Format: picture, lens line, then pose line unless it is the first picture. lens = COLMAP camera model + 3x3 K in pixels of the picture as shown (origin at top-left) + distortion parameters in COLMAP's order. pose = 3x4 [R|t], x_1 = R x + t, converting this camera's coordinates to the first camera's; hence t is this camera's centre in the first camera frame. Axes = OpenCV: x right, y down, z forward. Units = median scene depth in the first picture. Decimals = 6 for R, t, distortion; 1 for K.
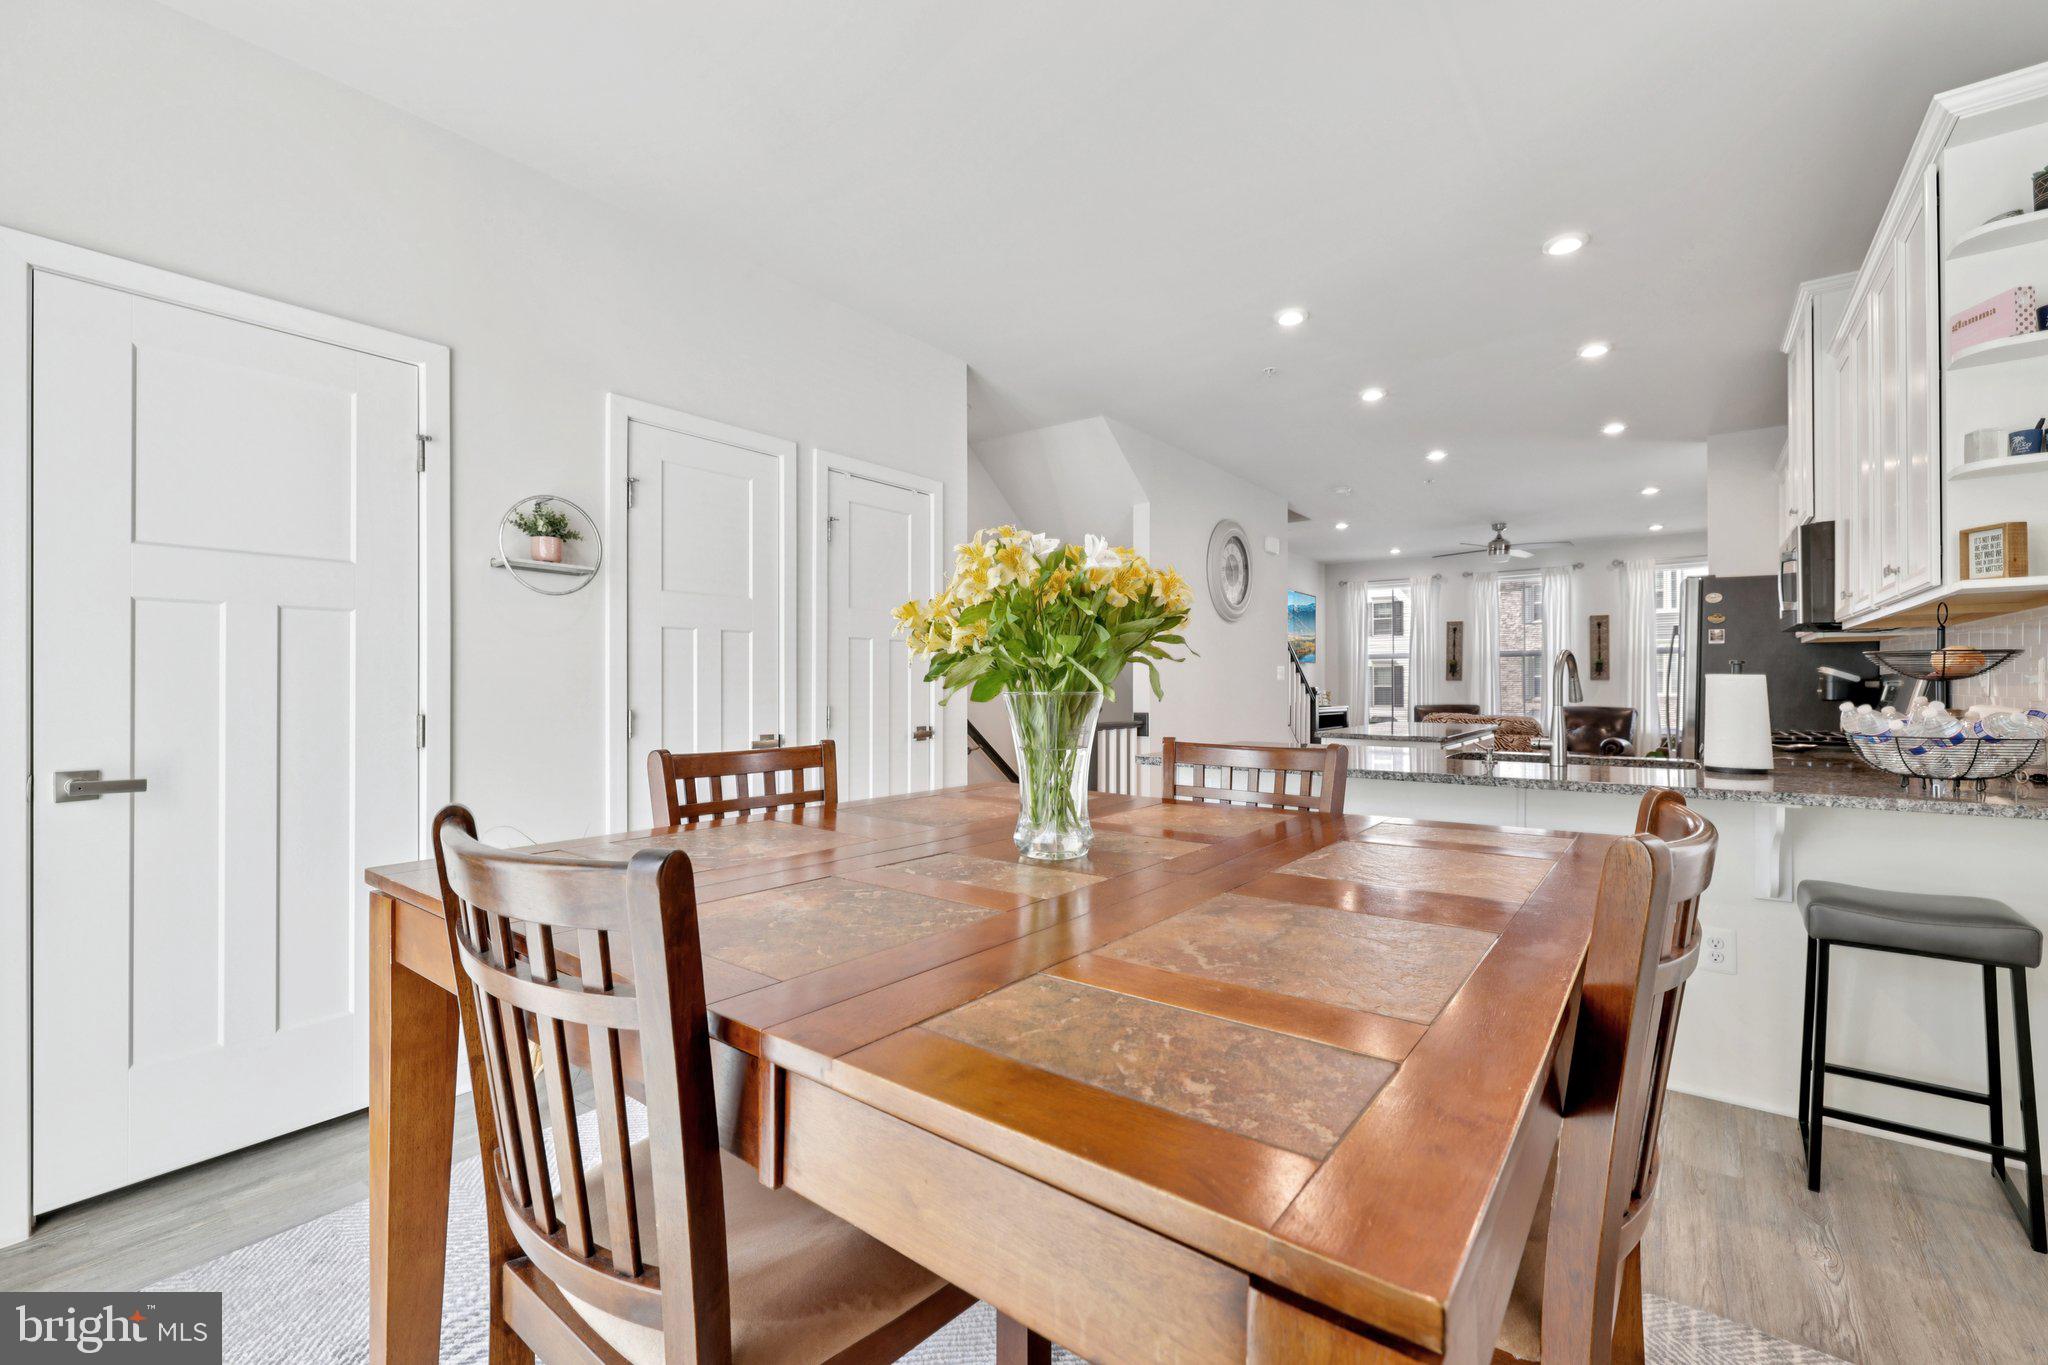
lens RADIAL K [[865.2, 0, 1017.1], [0, 865.2, 686.2], [0, 0, 1]] dist [0.000477, -0.000202]
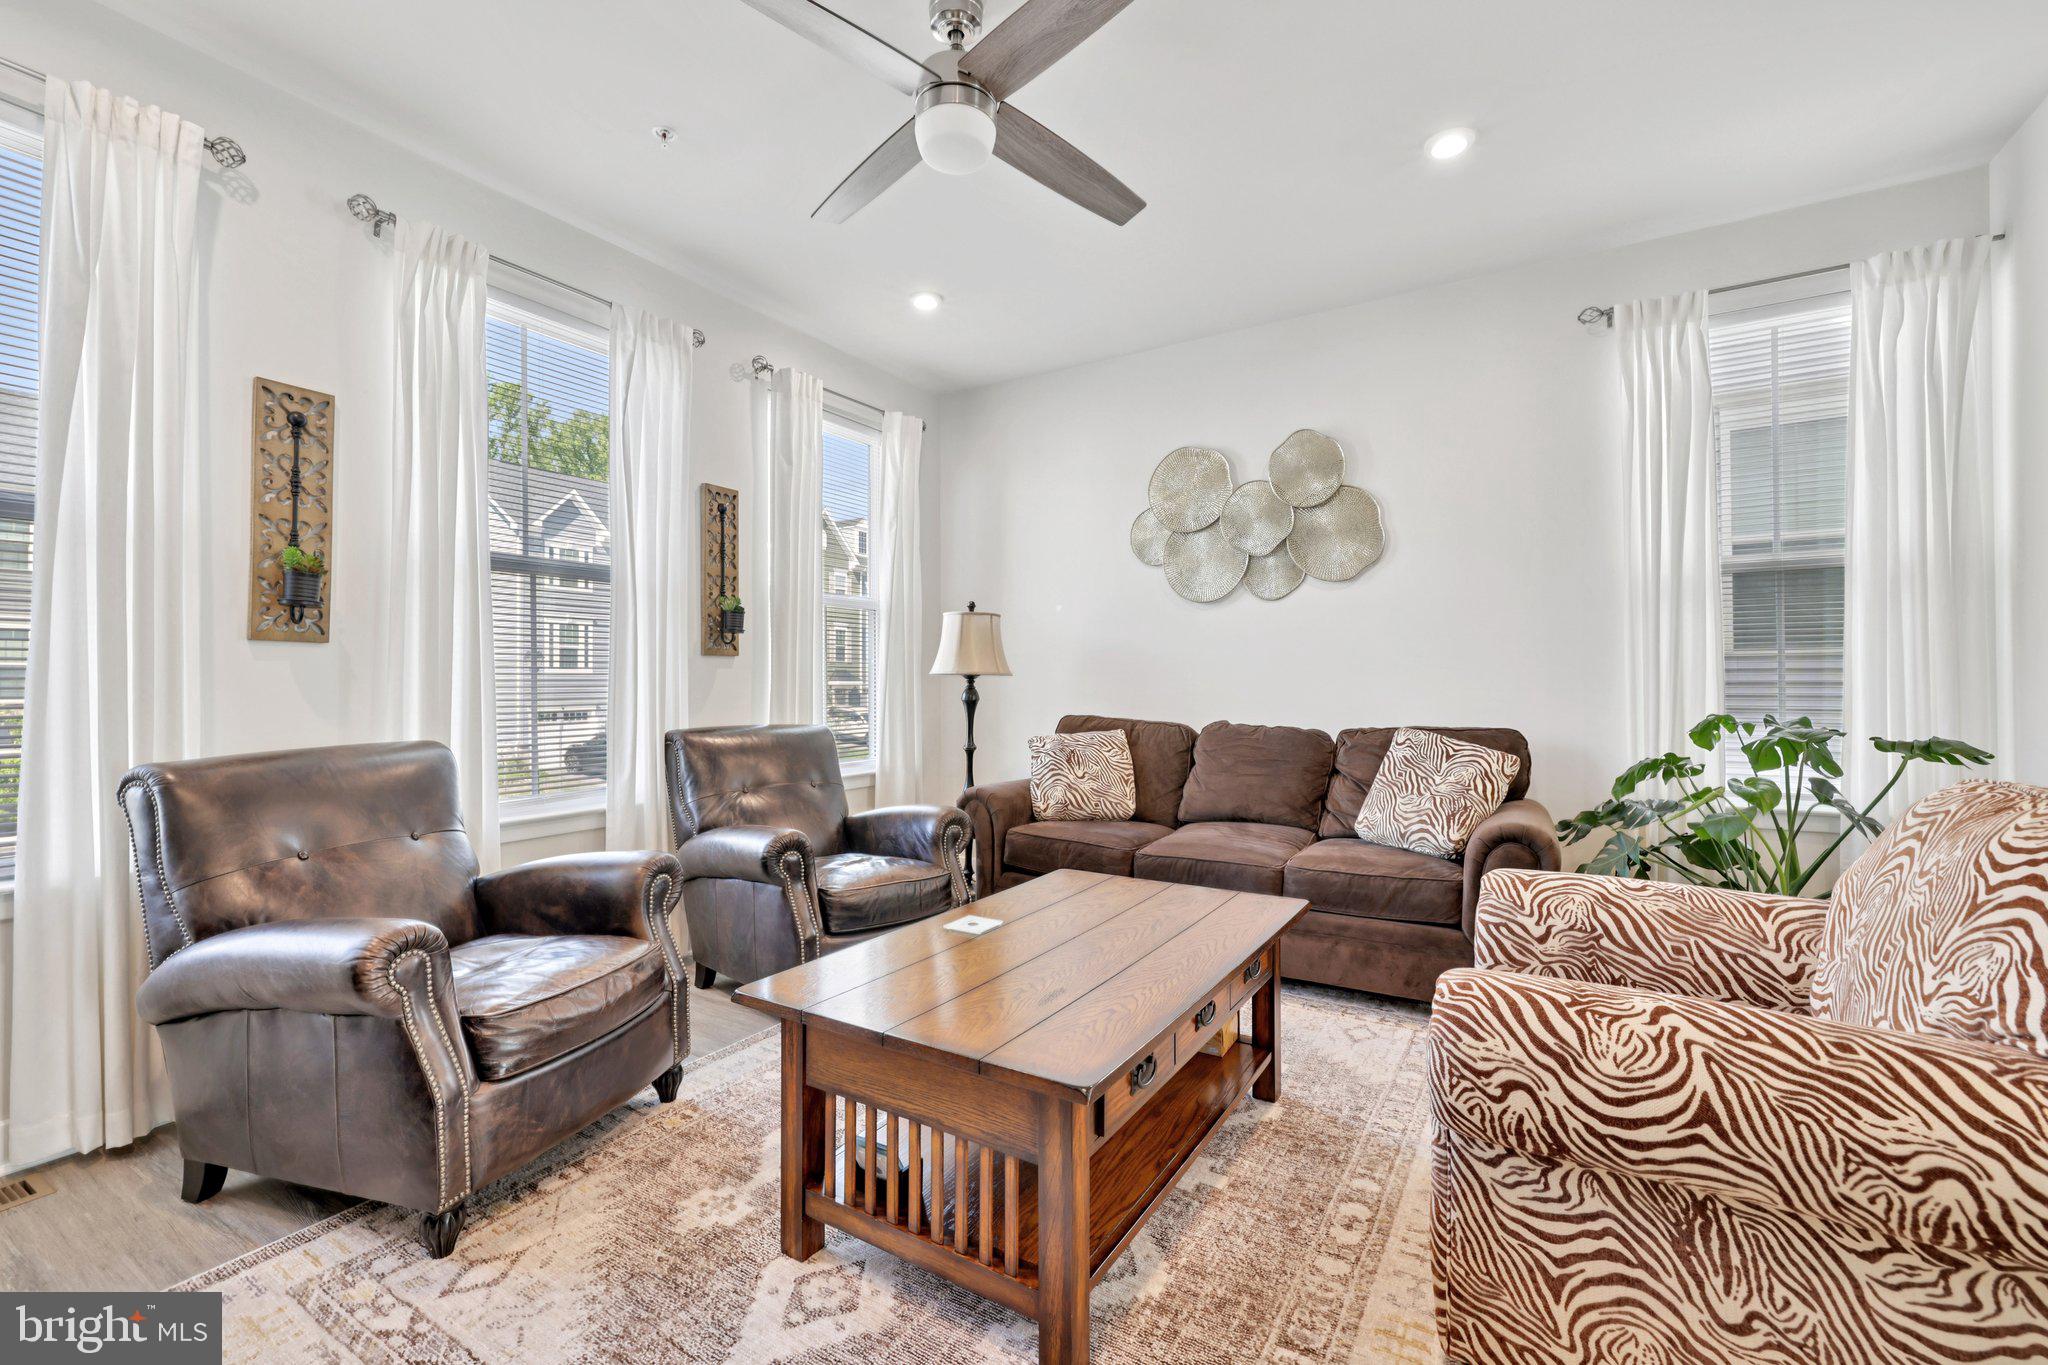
lens RADIAL K [[863.1, 0, 1017.9], [0, 863.1, 672.3], [0, 0, 1]] dist [0.000173, -0.000183]
pose [[-0.099078, 0.019184, 0.994895, 0.298629], [0.007472, 0.999800, -0.018534, 0.007987], [-0.995052, 0.005598, -0.099202, 0.958997]]
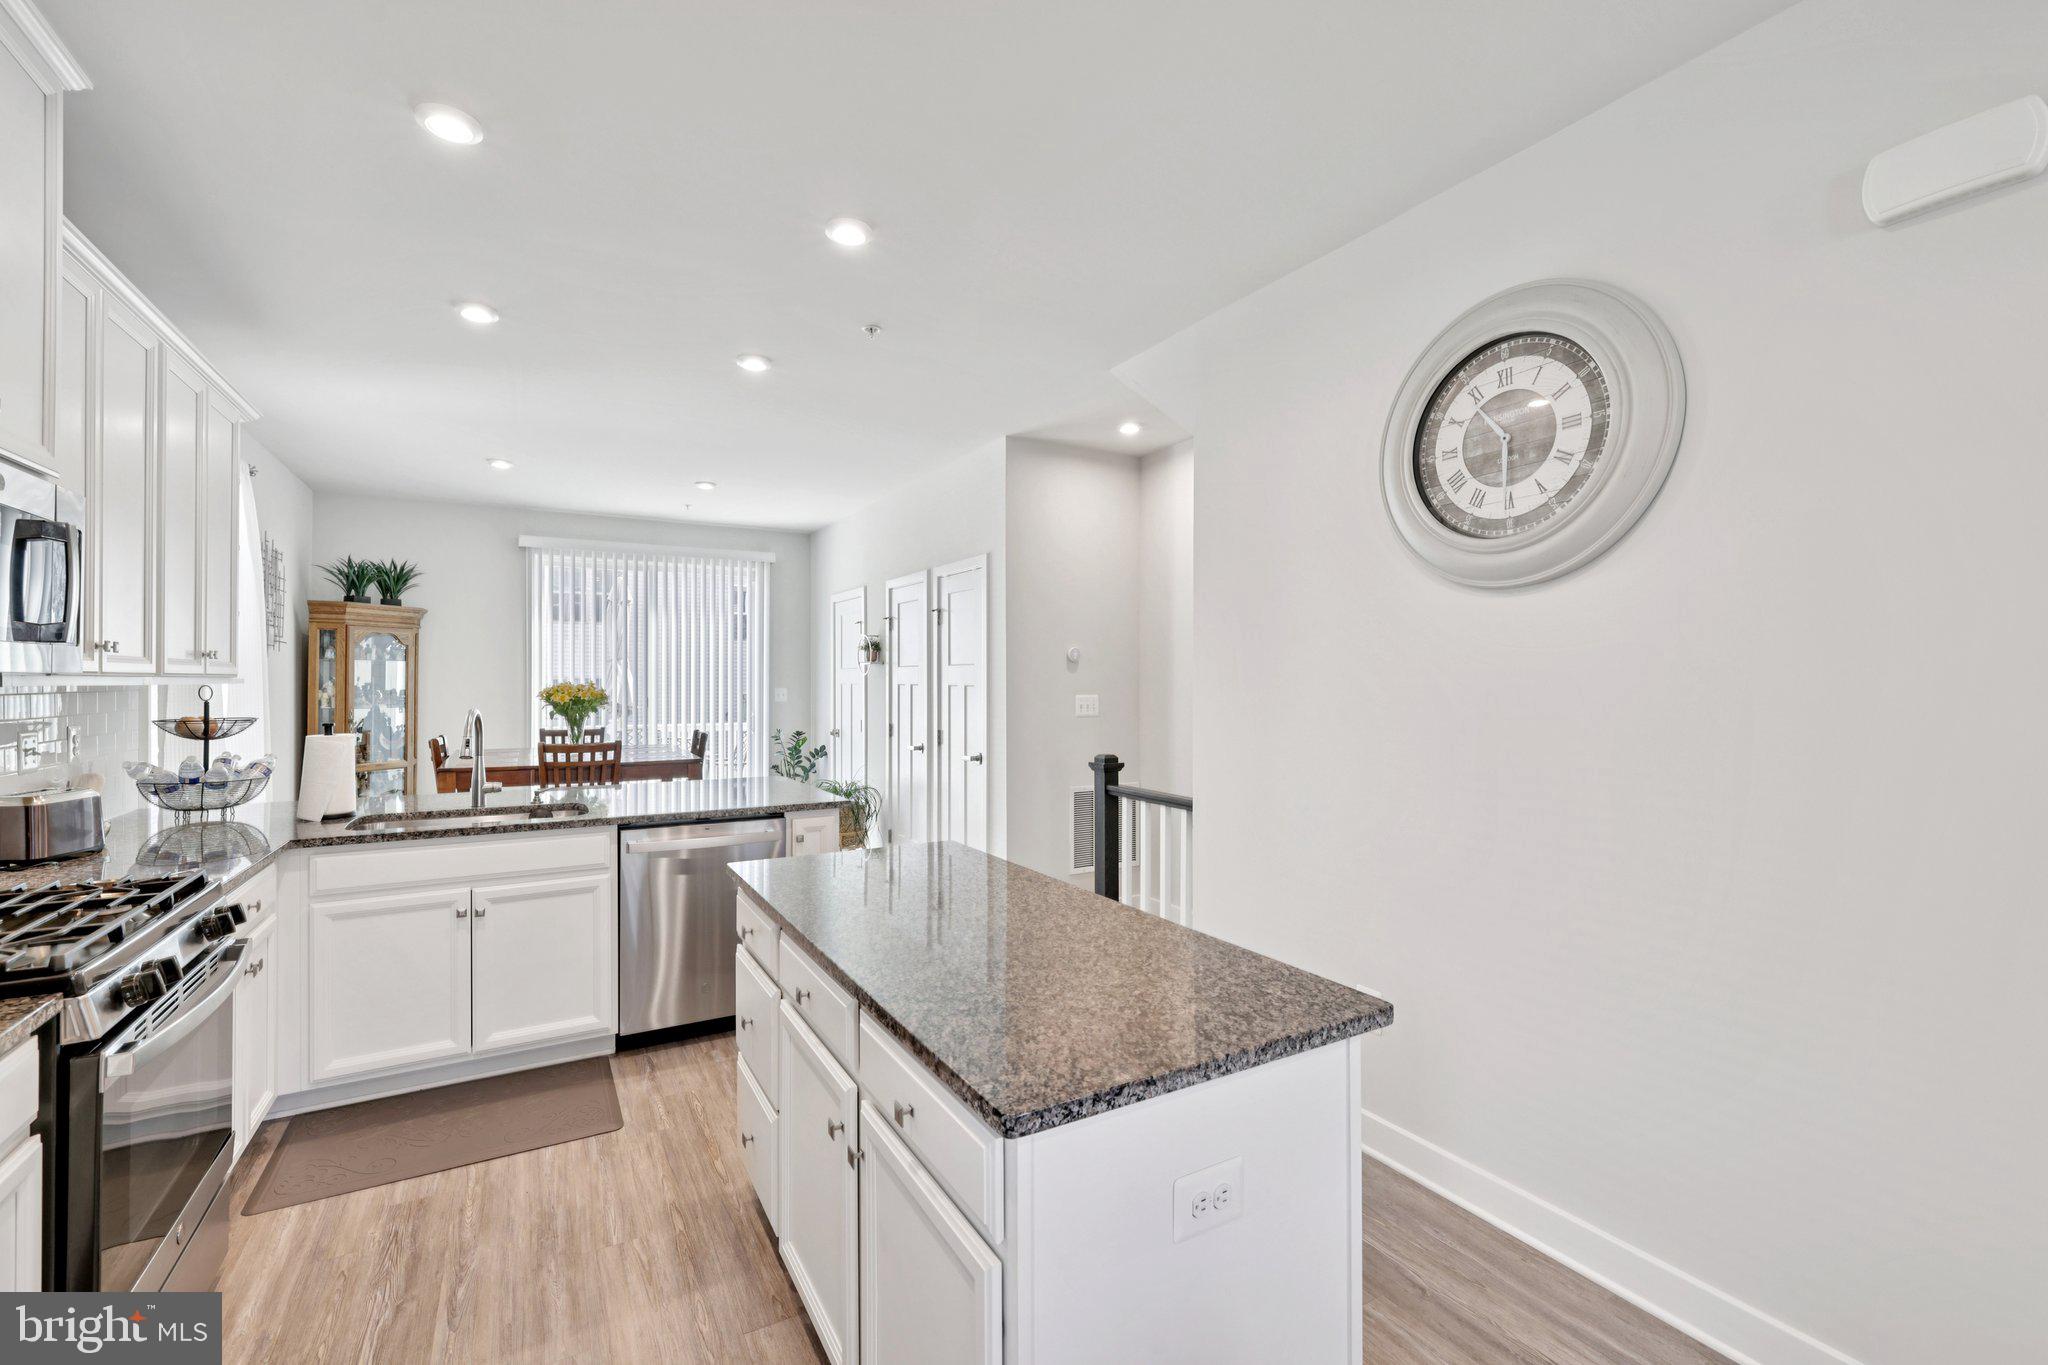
lens RADIAL K [[862.5, 0, 1014.2], [0, 862.5, 691.2], [0, 0, 1]] dist [-0.000597, -0.000522]
pose [[-0.385633, 0.011347, -0.922582, 0.461140], [-0.002904, 0.999904, 0.013512, -0.027305], [0.922648, 0.007889, -0.385563, 0.687568]]
